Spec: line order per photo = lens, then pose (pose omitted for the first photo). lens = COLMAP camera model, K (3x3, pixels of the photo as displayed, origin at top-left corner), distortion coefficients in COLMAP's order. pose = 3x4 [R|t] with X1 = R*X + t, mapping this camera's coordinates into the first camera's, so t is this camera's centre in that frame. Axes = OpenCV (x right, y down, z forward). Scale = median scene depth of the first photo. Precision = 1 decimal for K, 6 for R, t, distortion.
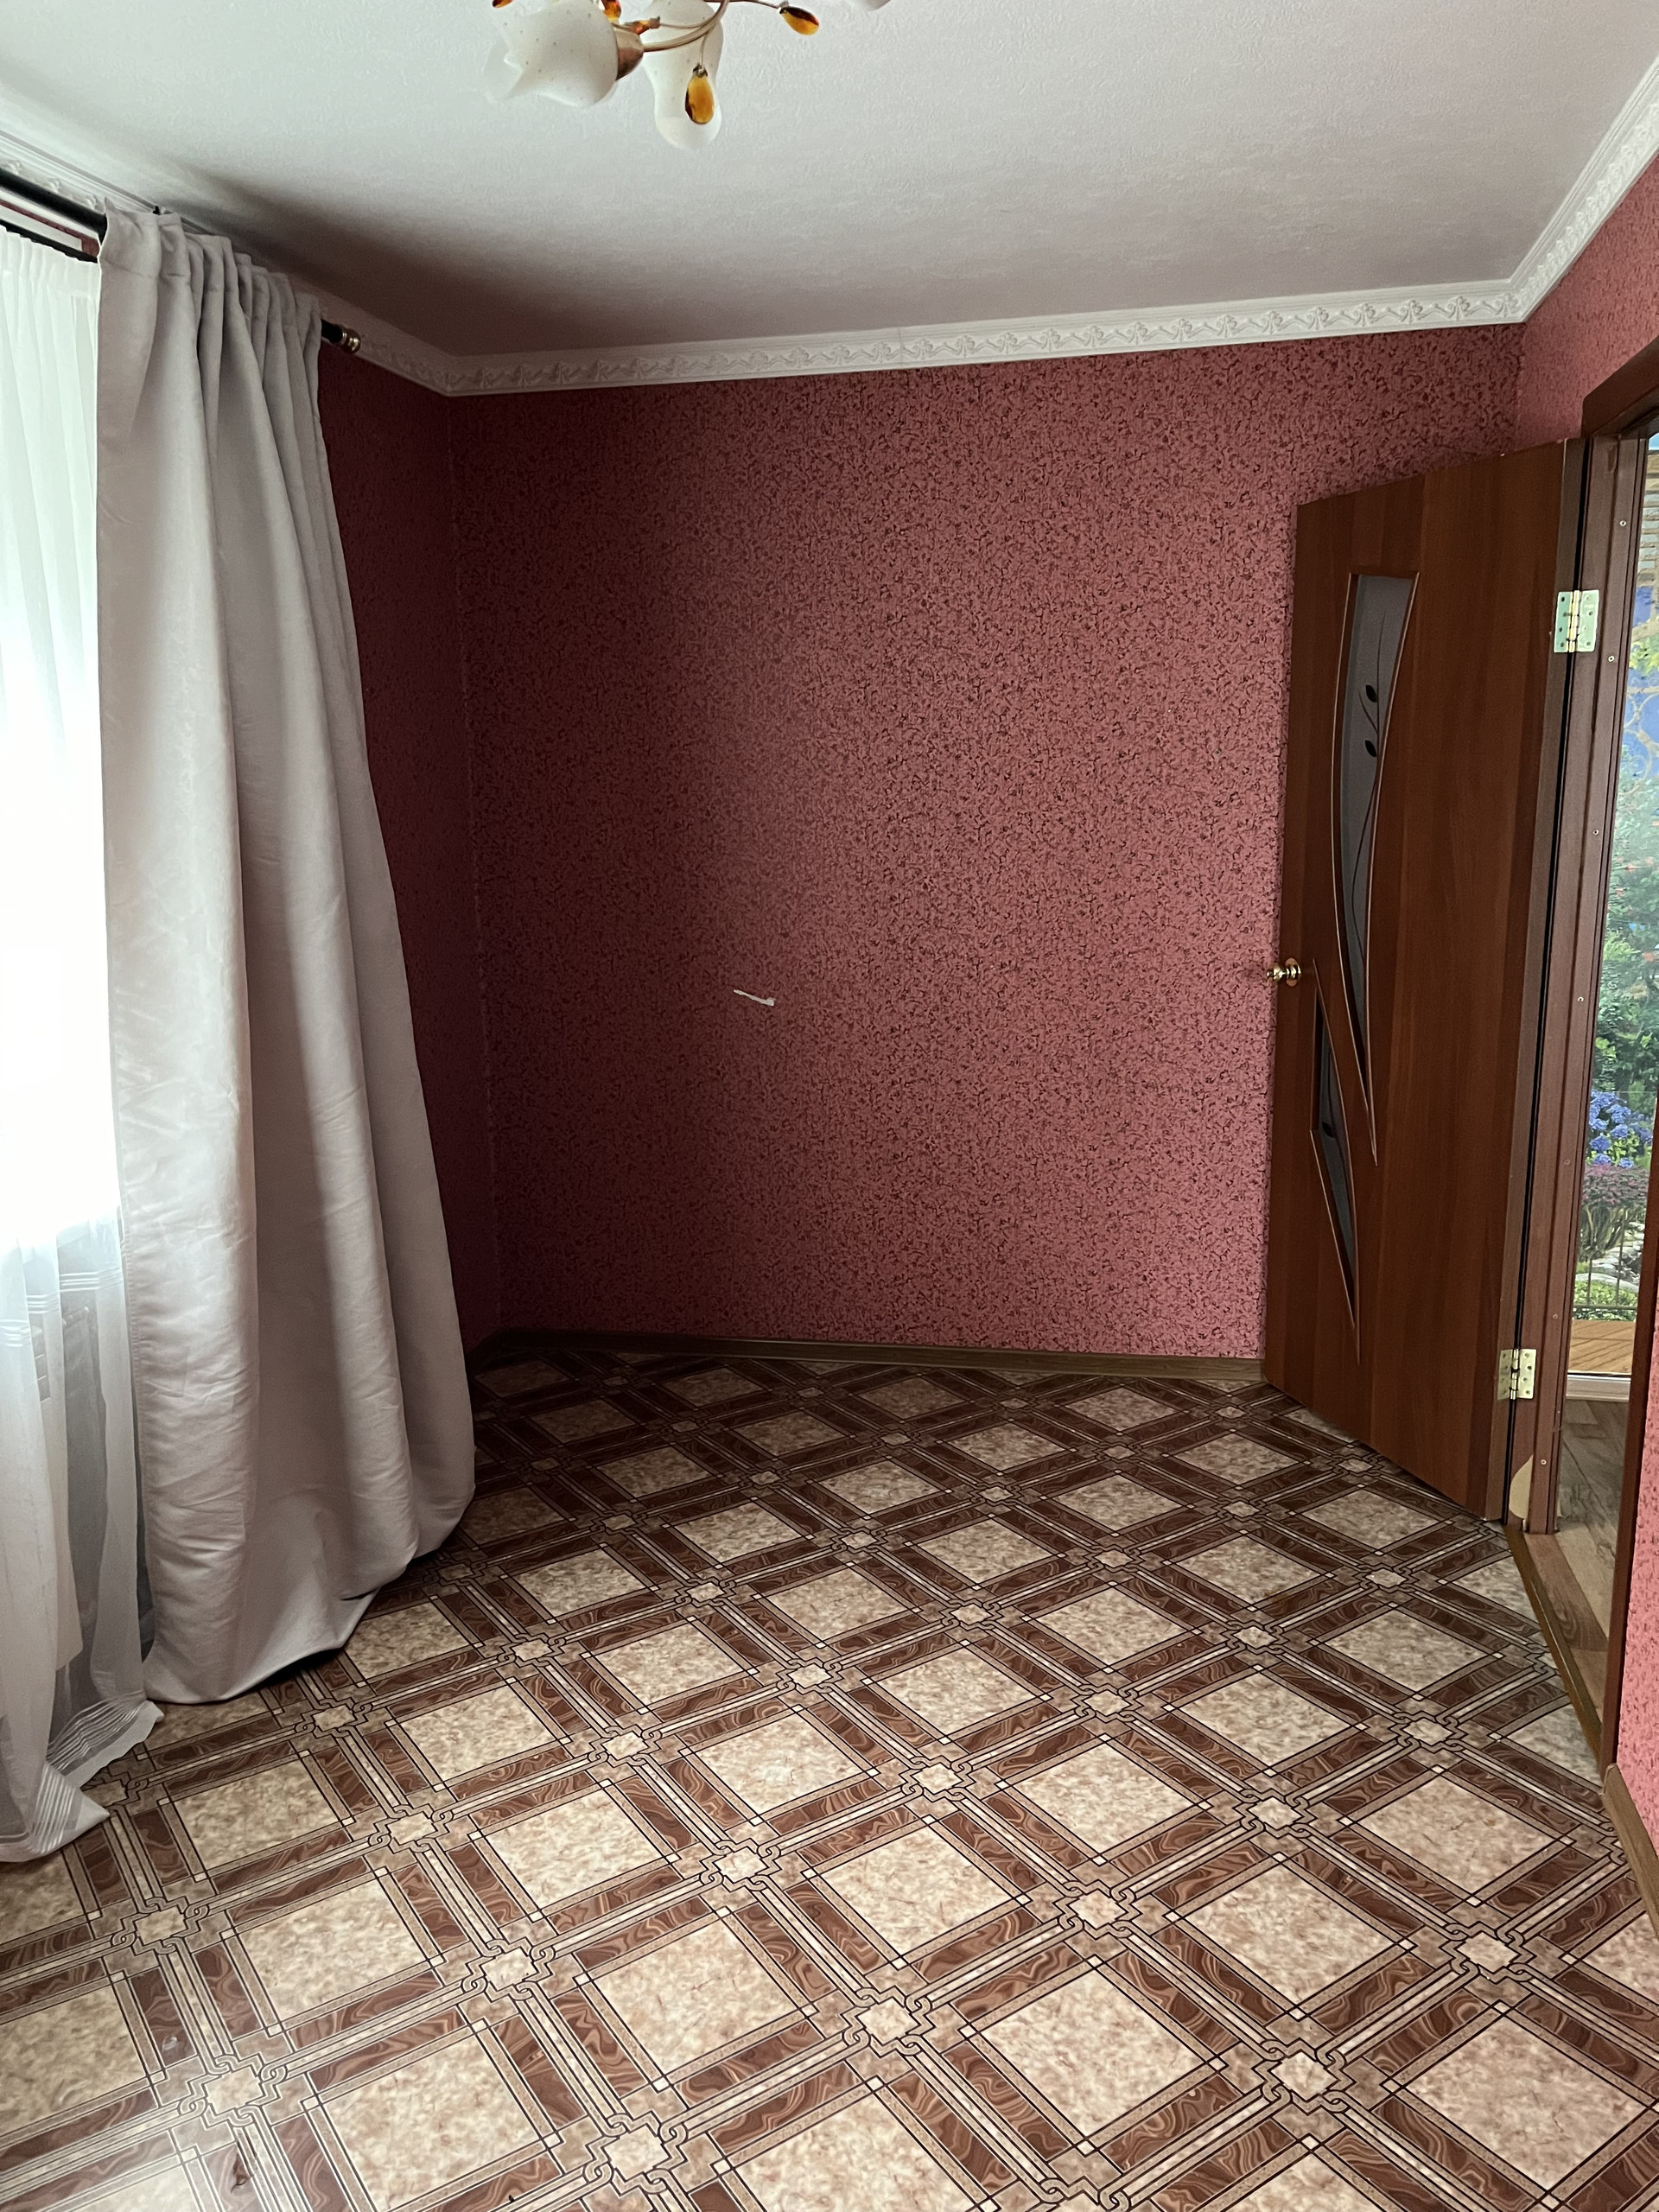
lens RADIAL K [[1693.5, 0, 824.0], [0, 1693.5, 1093.9], [0, 0, 1]] dist [0.038516, -0.059663]
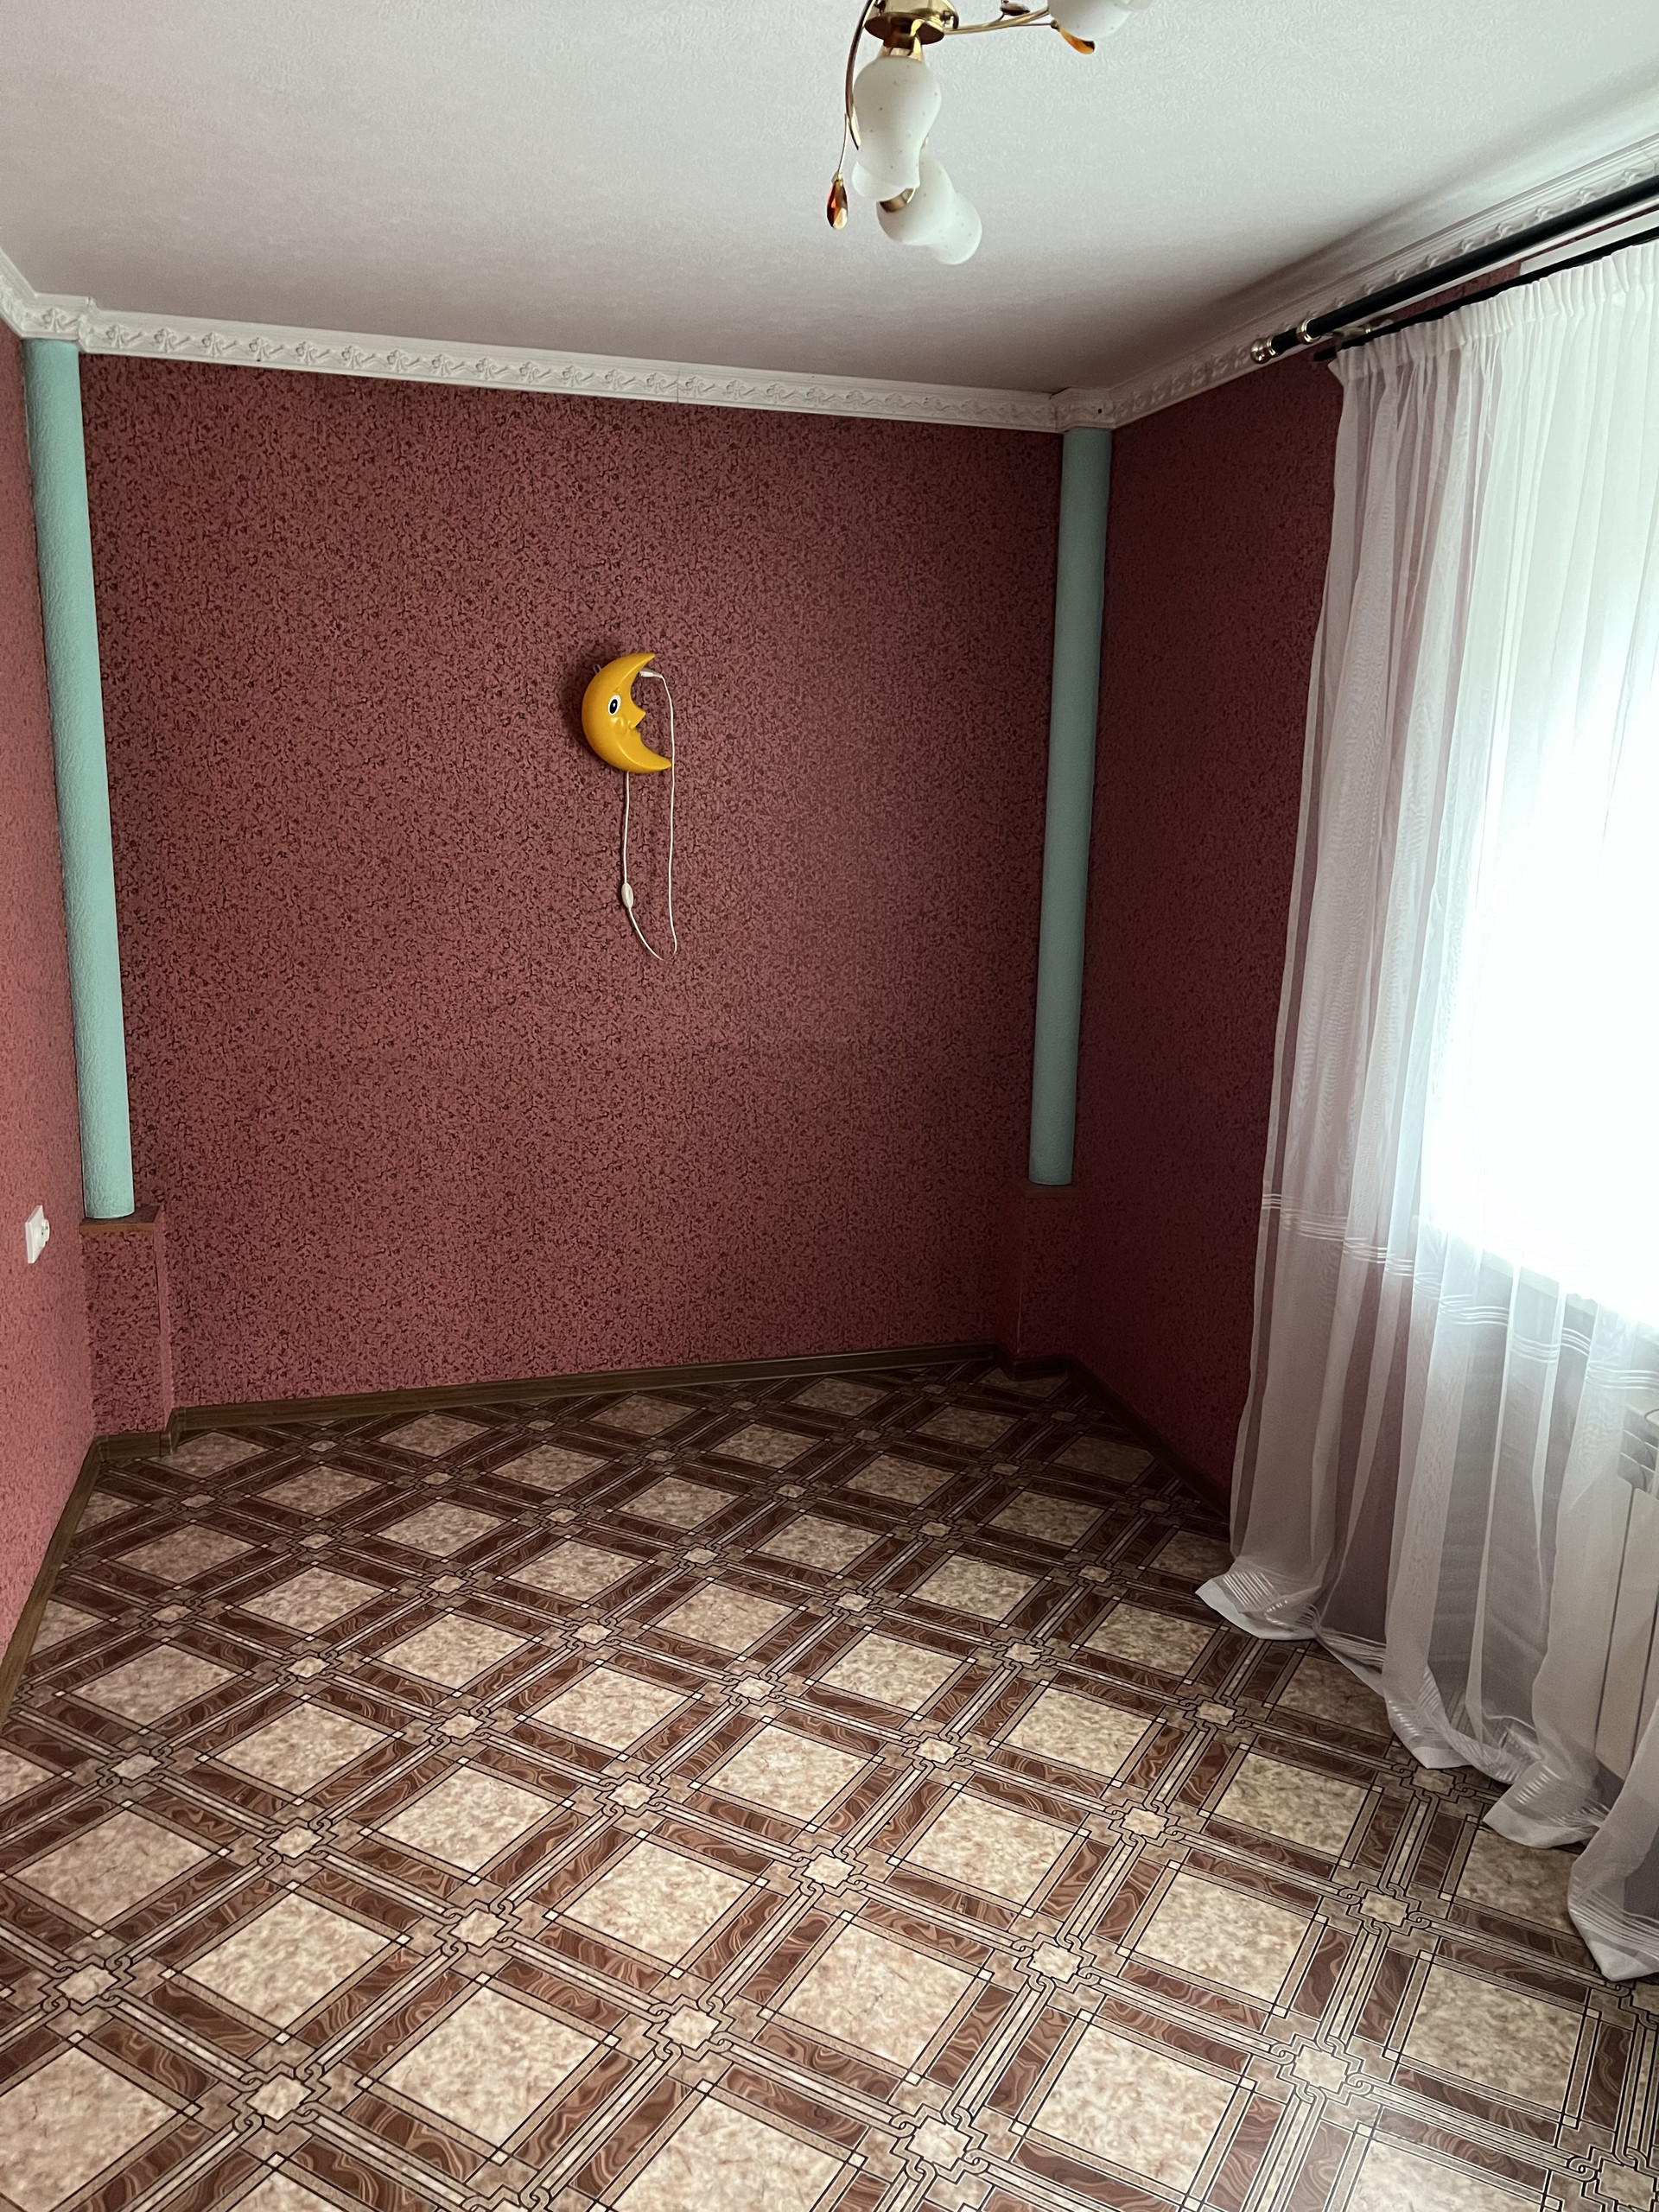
lens RADIAL K [[1693.5, 0, 868.4], [0, 1693.5, 1268.0], [0, 0, 1]] dist [0.038516, -0.059663]
pose [[-0.895266, 0.132972, -0.425226, 0.329606], [-0.092247, 0.878418, 0.468905, -0.365870], [0.435878, 0.459020, -0.774152, 1.695985]]
